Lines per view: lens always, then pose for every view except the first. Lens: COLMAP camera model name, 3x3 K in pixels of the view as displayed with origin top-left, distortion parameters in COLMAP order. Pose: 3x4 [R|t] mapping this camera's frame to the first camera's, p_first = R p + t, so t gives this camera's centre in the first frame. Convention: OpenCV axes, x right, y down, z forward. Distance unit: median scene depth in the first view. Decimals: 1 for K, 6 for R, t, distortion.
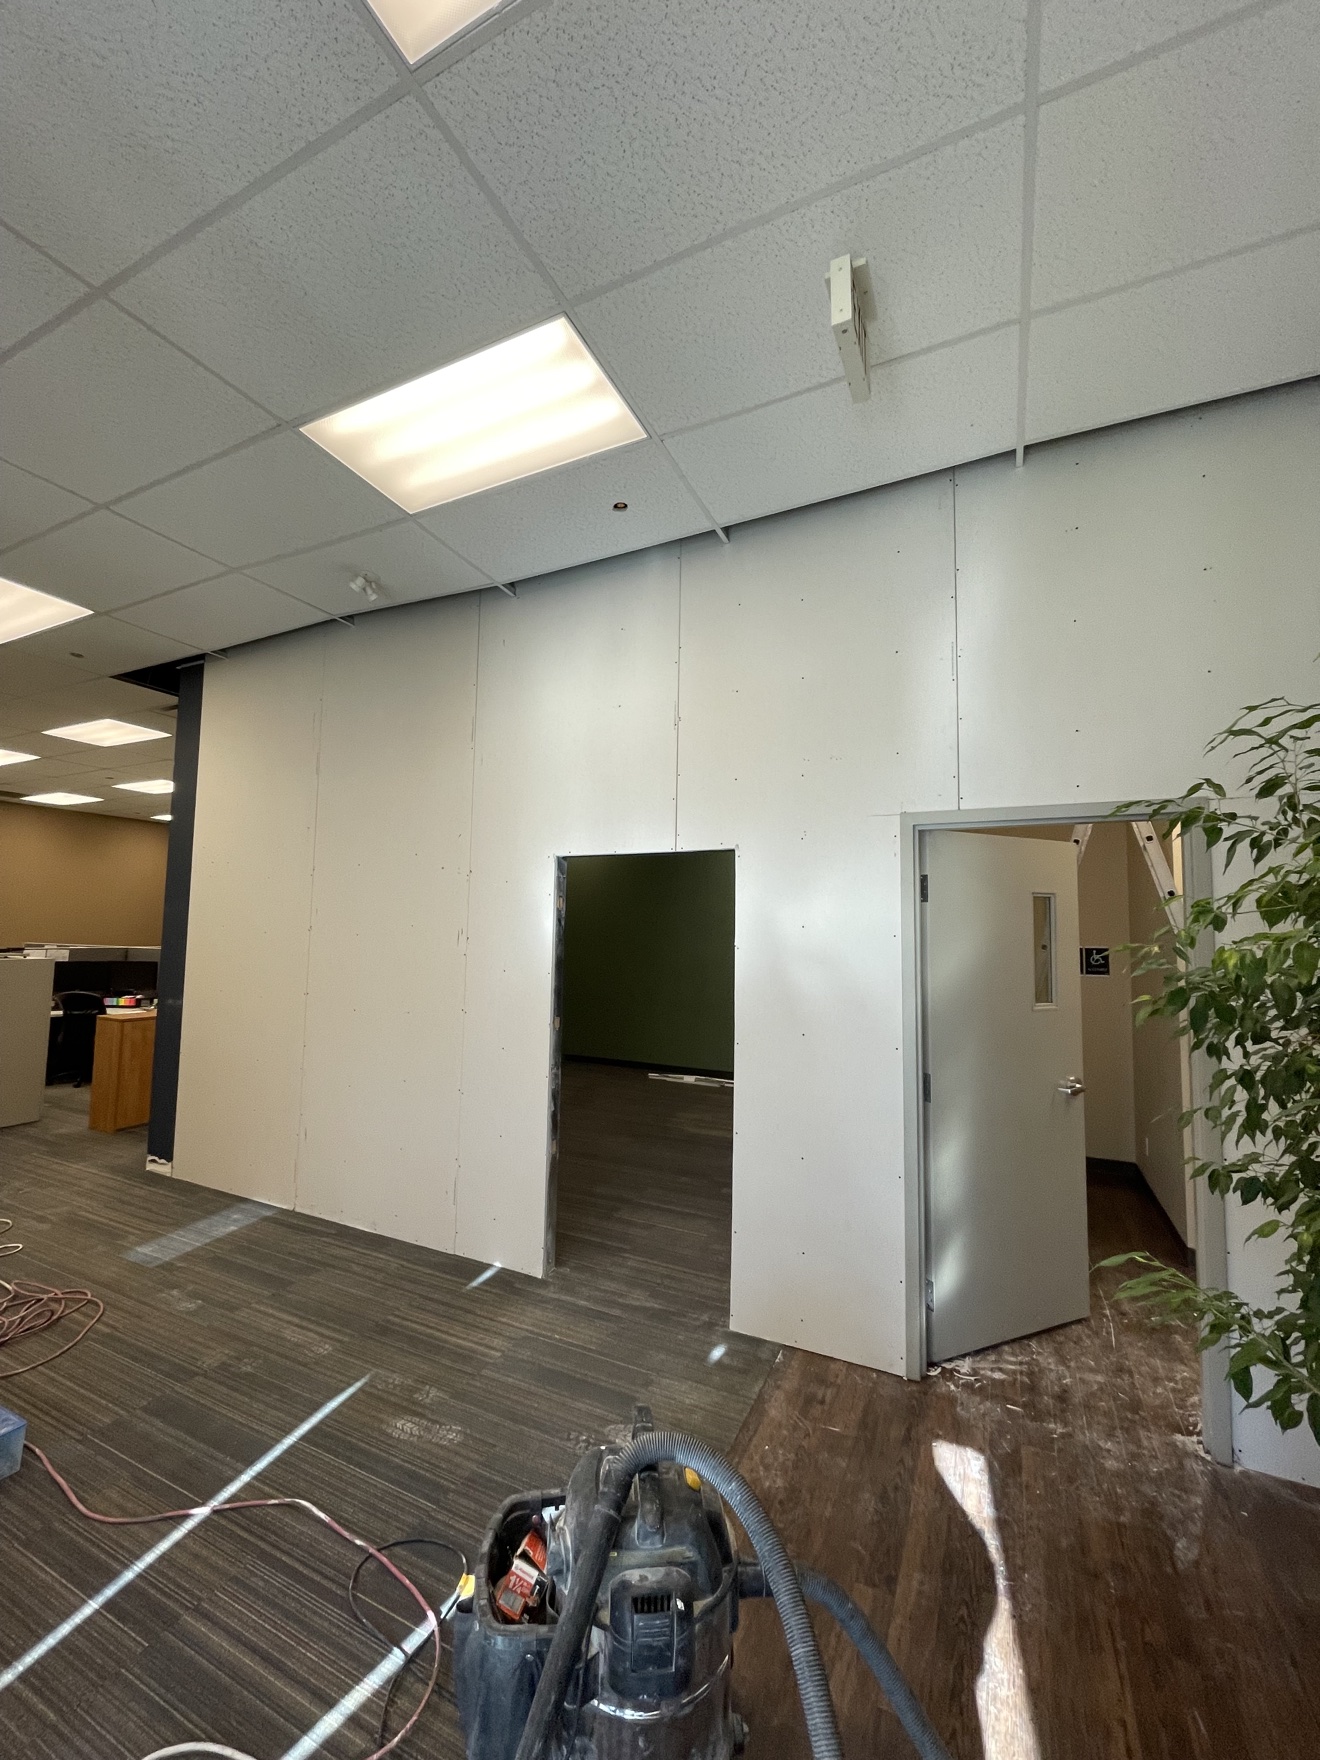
lens RADIAL K [[715.2, 0, 662.0], [0, 715.2, 879.5], [0, 0, 1]] dist [-0.003119, 0.000248]
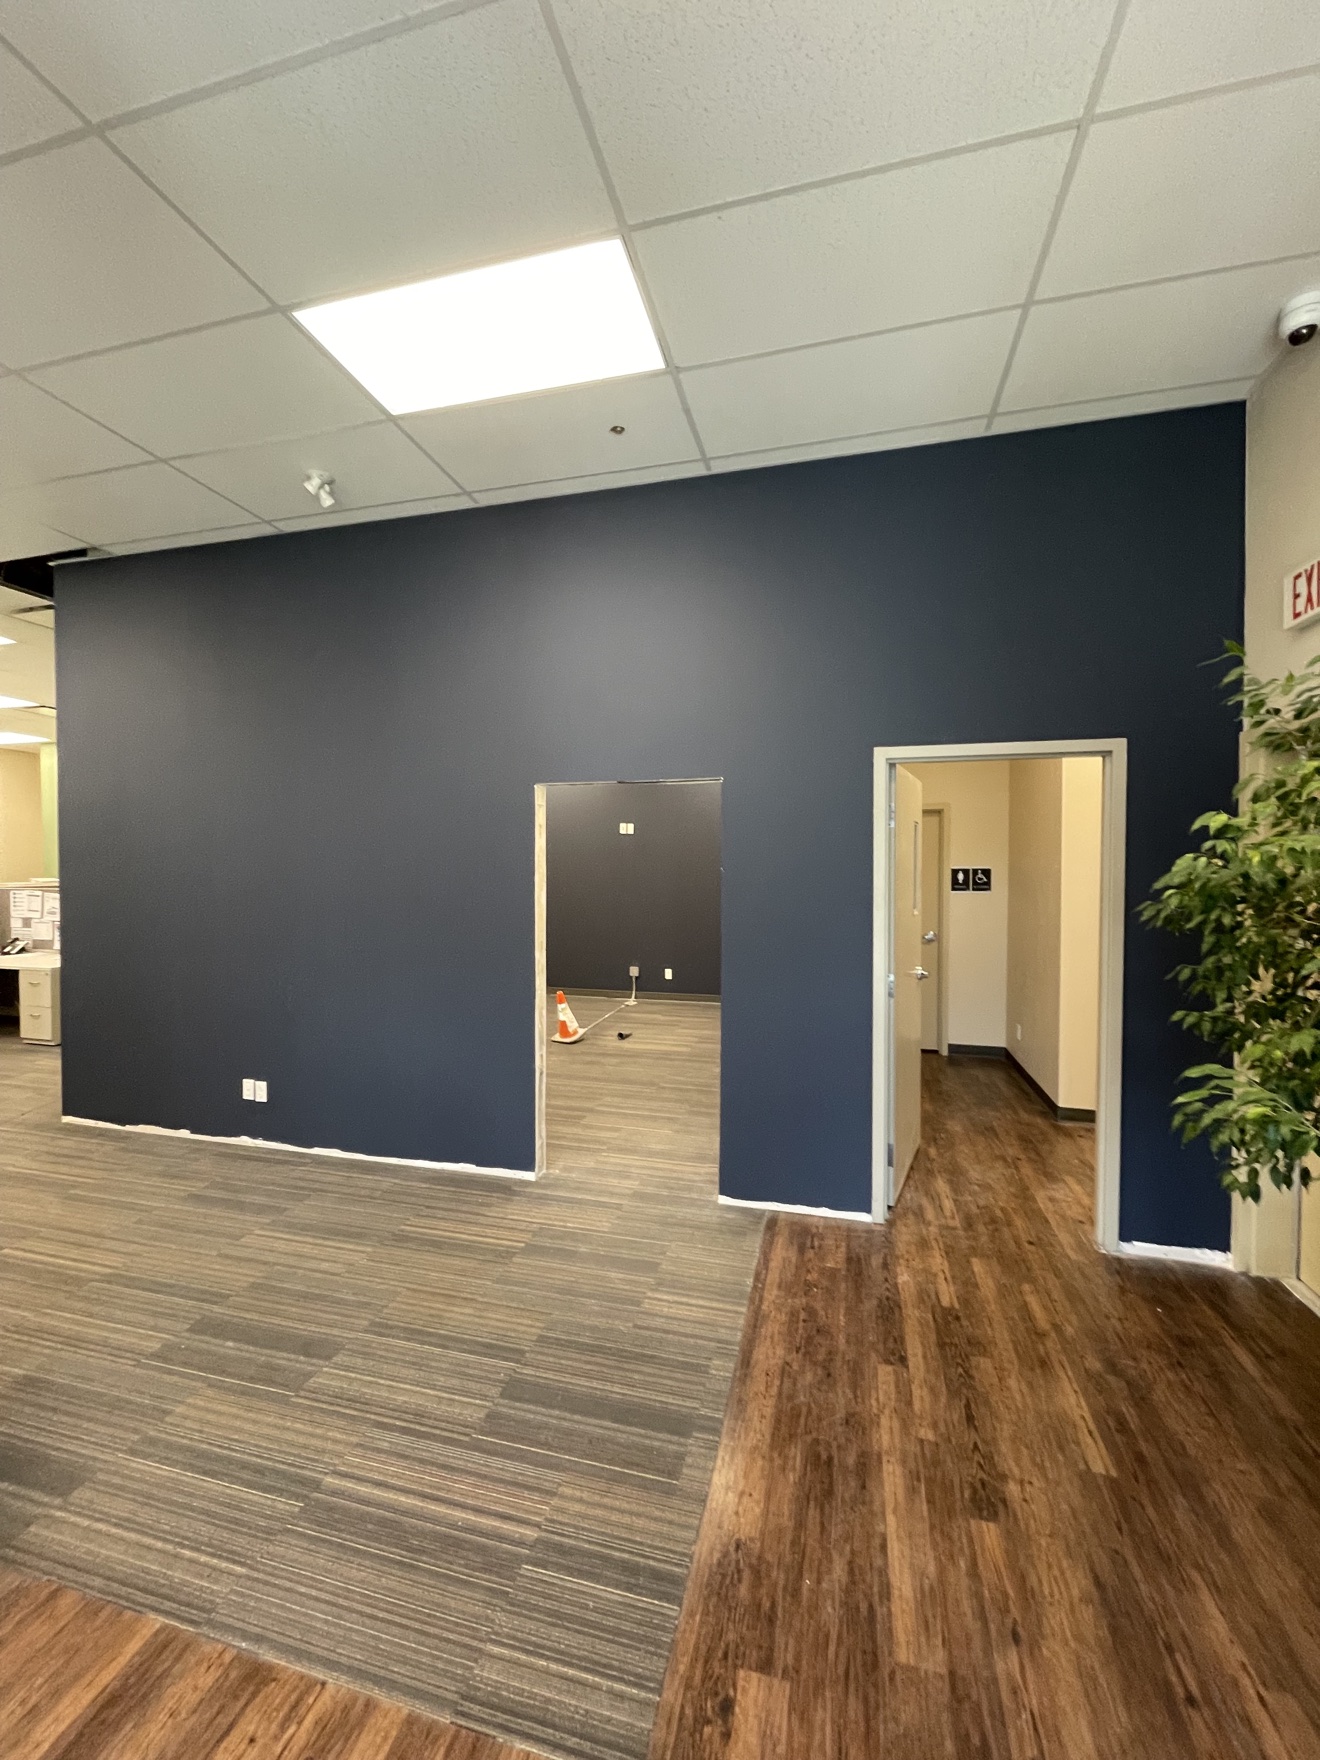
lens RADIAL K [[714.4, 0, 661.9], [0, 714.4, 883.0], [0, 0, 1]] dist [0.000581, -0.000014]
pose [[0.981907, -0.022189, 0.188062, -0.218254], [0.002816, 0.994712, 0.102661, 0.001829], [-0.189345, -0.100274, 0.976777, -0.055518]]
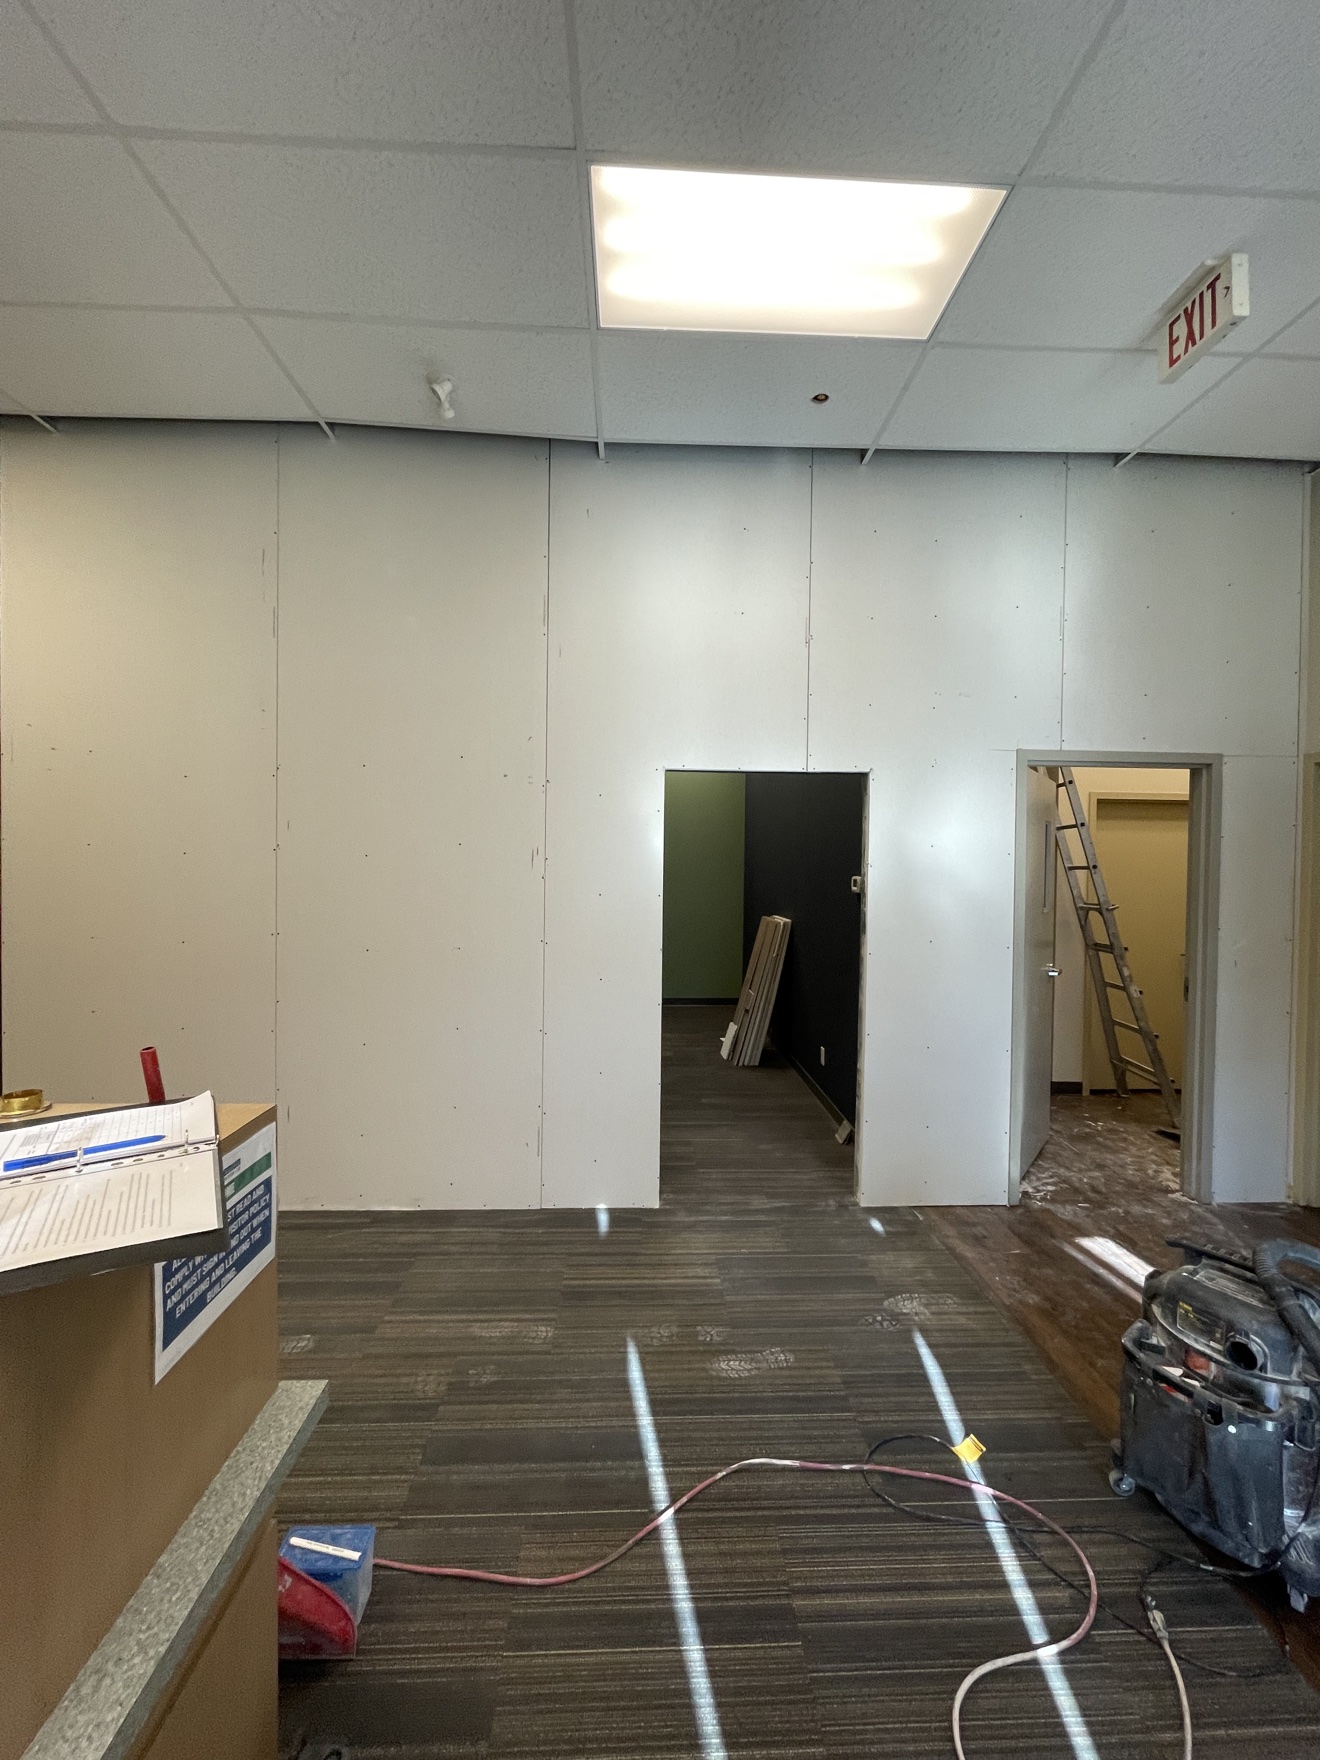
lens RADIAL K [[713.4, 0, 660.0], [0, 713.4, 880.0], [0, 0, 1]] dist [-0.000736, -0.000635]
pose [[0.881438, -0.013786, 0.472099, -0.771146], [-0.031372, 0.995657, 0.087648, 0.037942], [-0.471257, -0.092067, 0.877178, 0.238833]]
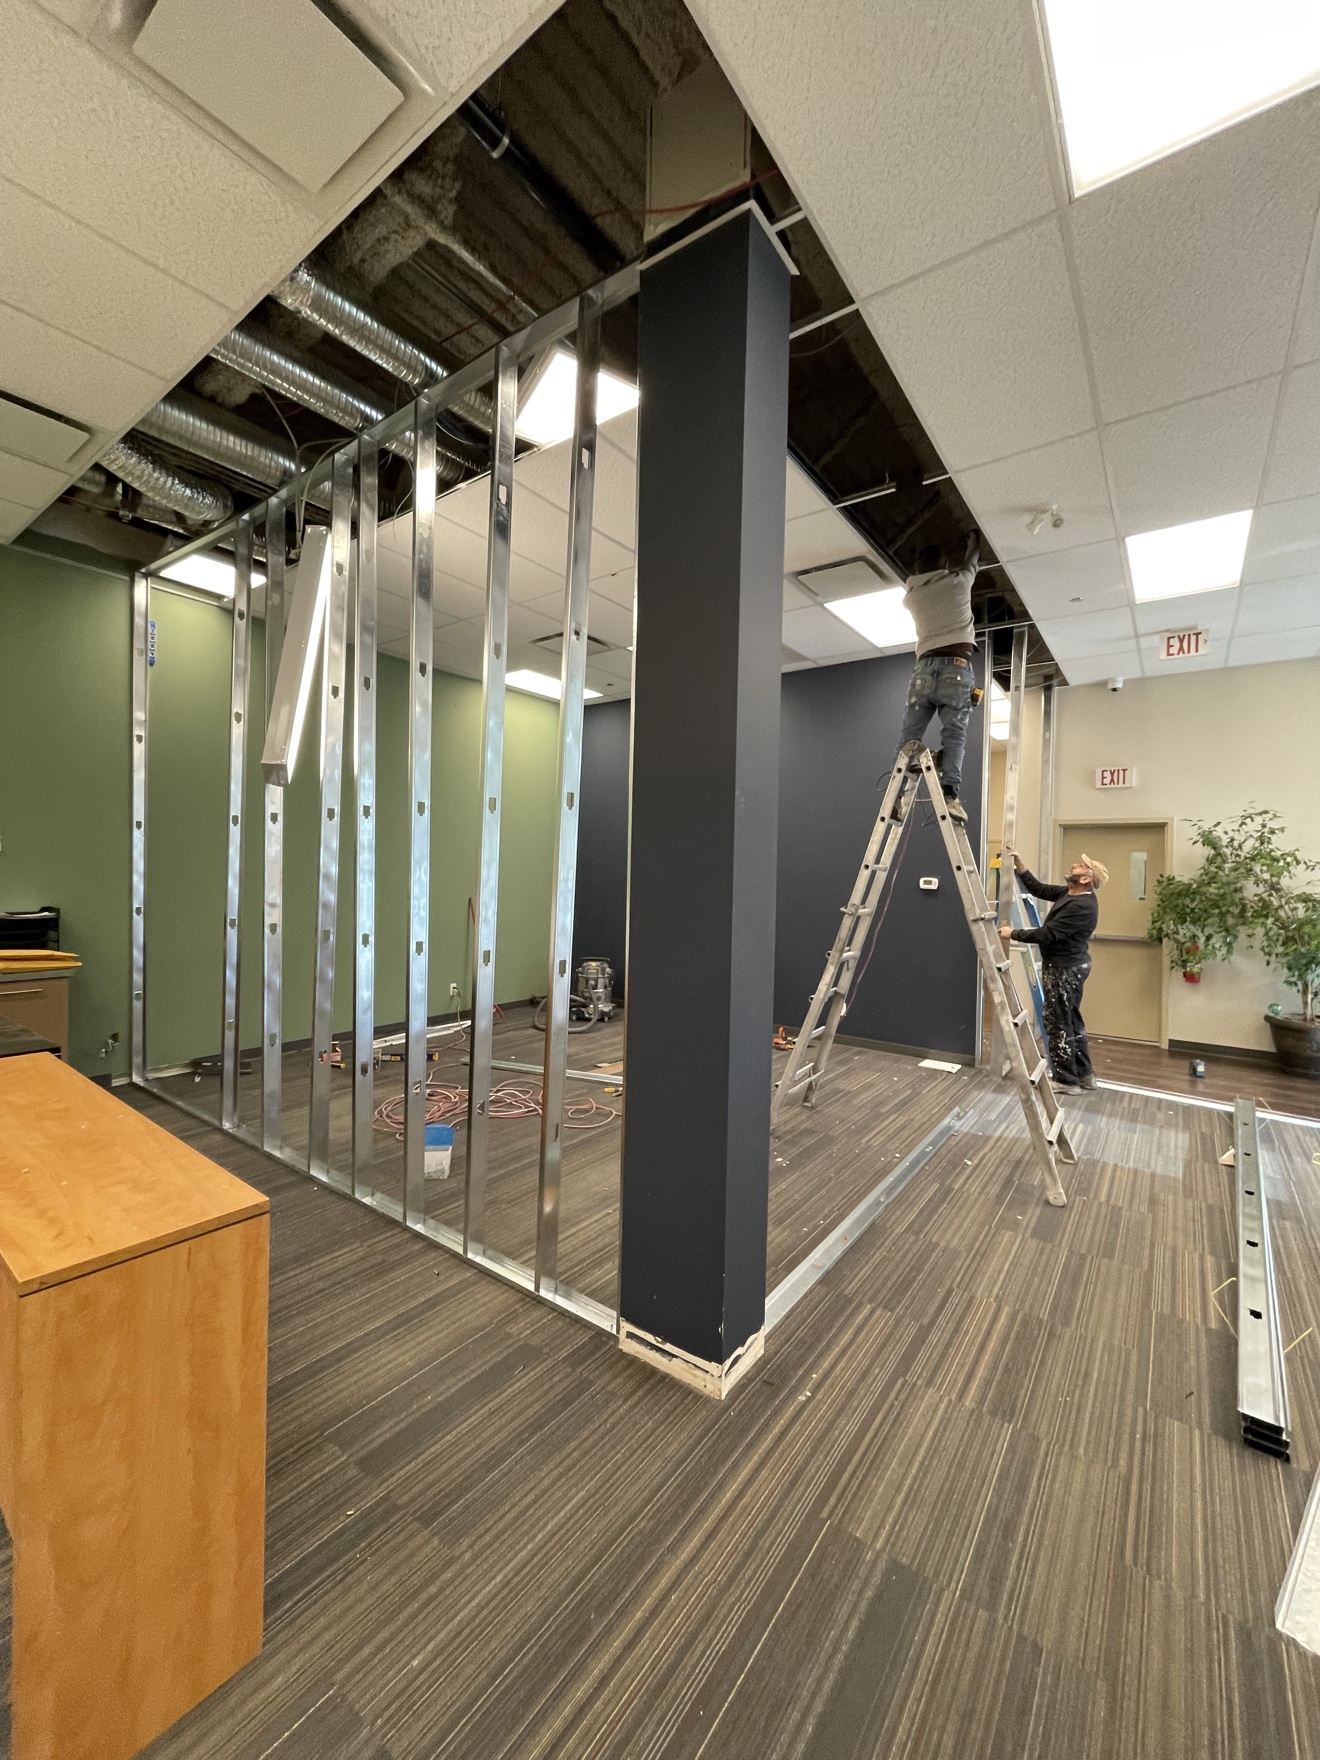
lens RADIAL K [[713.4, 0, 660.0], [0, 713.4, 880.0], [0, 0, 1]] dist [-0.000736, -0.000635]
pose [[0.189654, -0.028026, 0.981451, -2.032813], [-0.087382, 0.995144, 0.045303, 0.123881], [-0.977955, -0.094353, 0.186284, 1.731171]]
